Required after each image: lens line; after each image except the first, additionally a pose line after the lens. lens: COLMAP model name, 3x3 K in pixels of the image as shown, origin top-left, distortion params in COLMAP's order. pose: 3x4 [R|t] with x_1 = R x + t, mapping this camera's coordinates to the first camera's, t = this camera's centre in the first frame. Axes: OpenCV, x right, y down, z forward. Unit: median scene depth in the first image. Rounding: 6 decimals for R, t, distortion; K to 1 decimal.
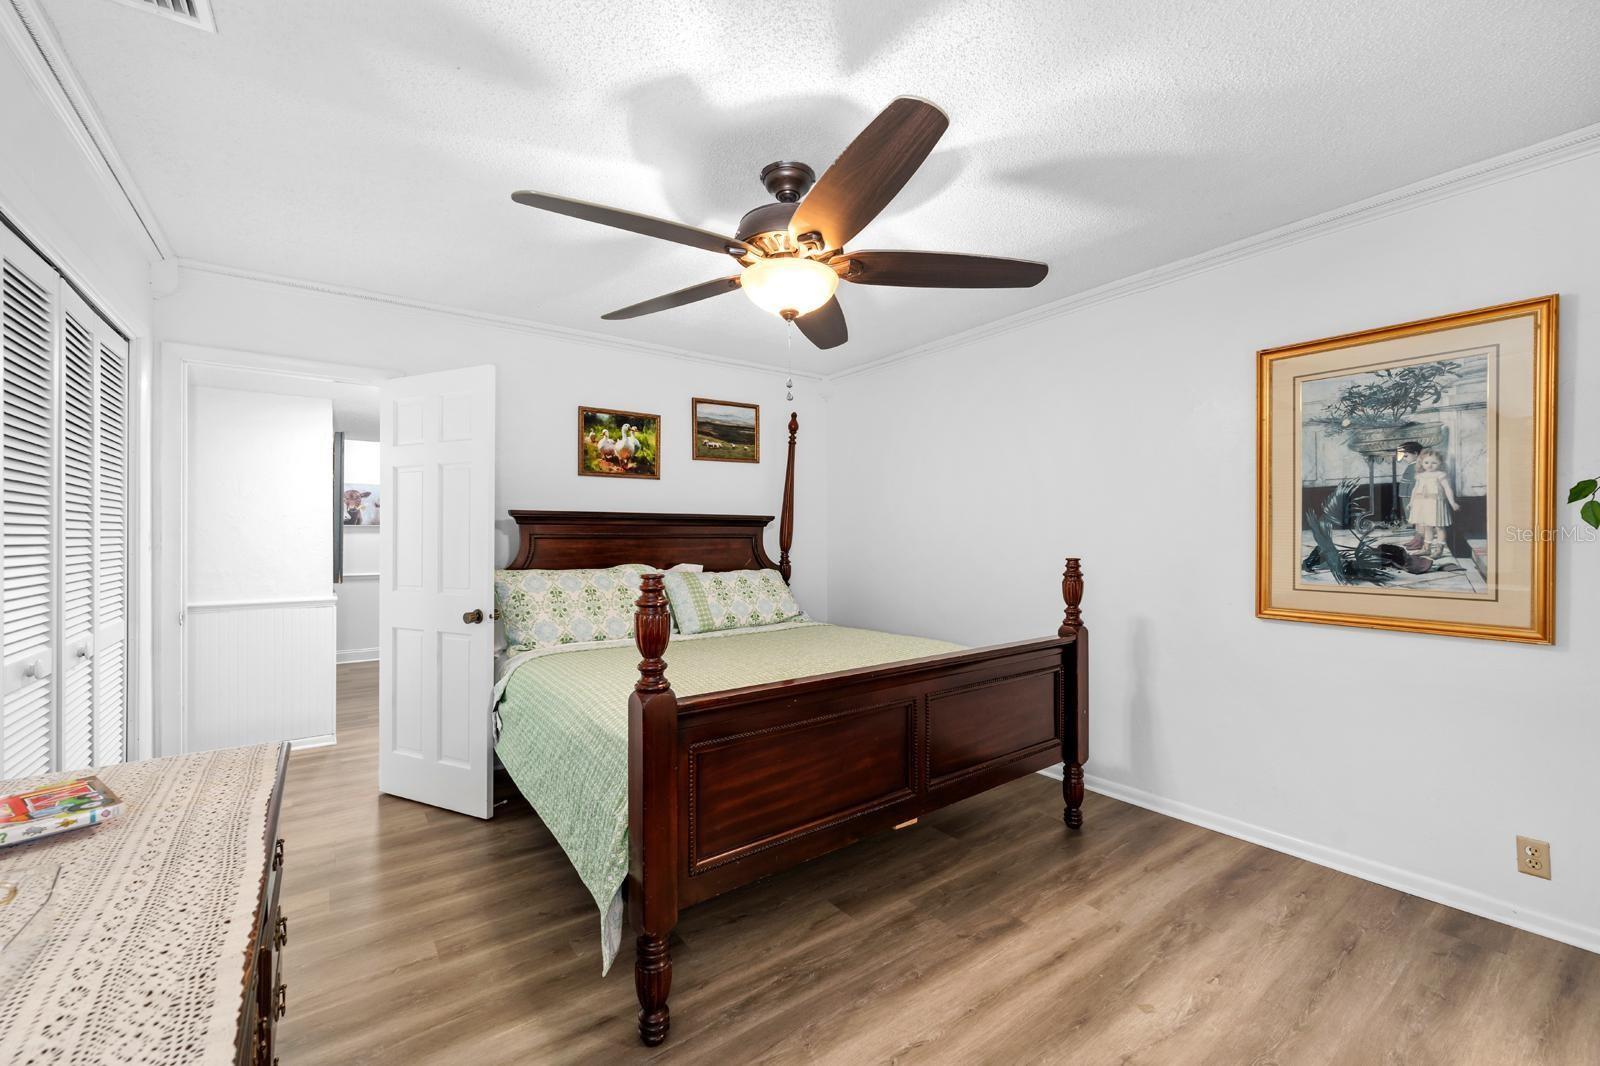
lens RADIAL K [[652.1, 0, 796.8], [0, 652.1, 532.0], [0, 0, 1]] dist [-0.001086, -0.000009]
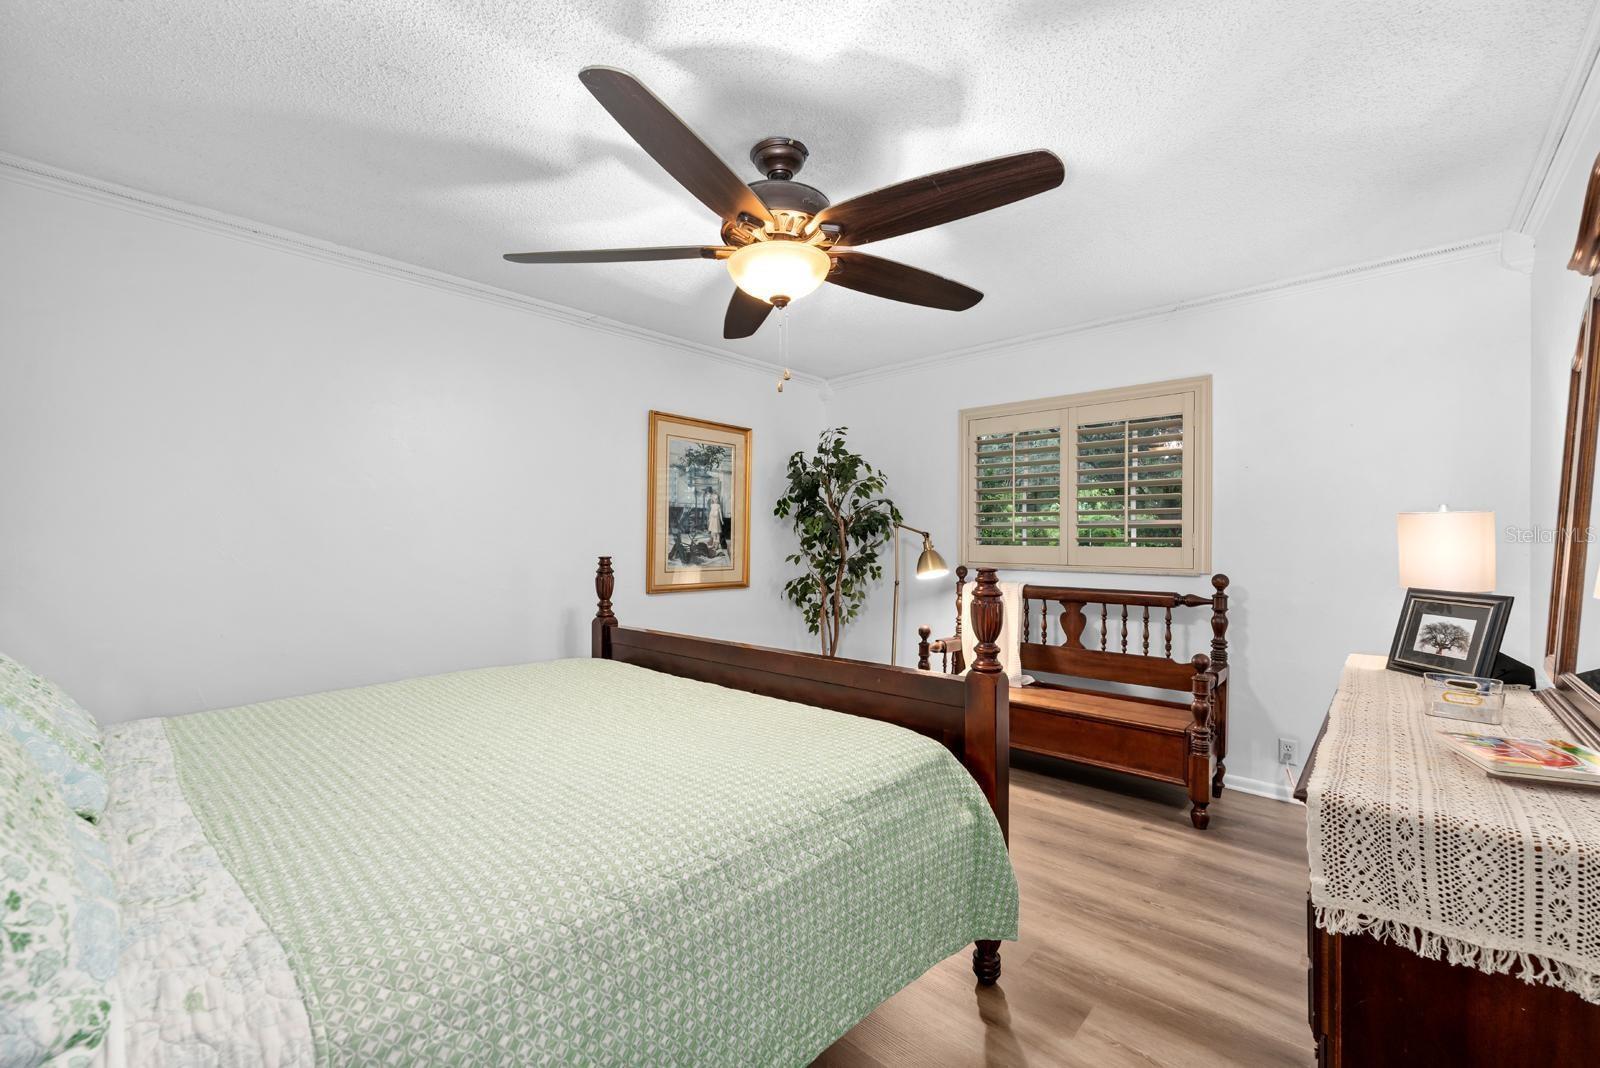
lens RADIAL K [[652.1, 0, 804.3], [0, 652.1, 541.4], [0, 0, 1]] dist [-0.001086, -0.000009]
pose [[-0.165363, 0.000753, 0.986232, -0.869189], [-0.006374, 0.999978, -0.001832, 0.016998], [-0.986212, -0.006589, -0.165355, 0.999304]]
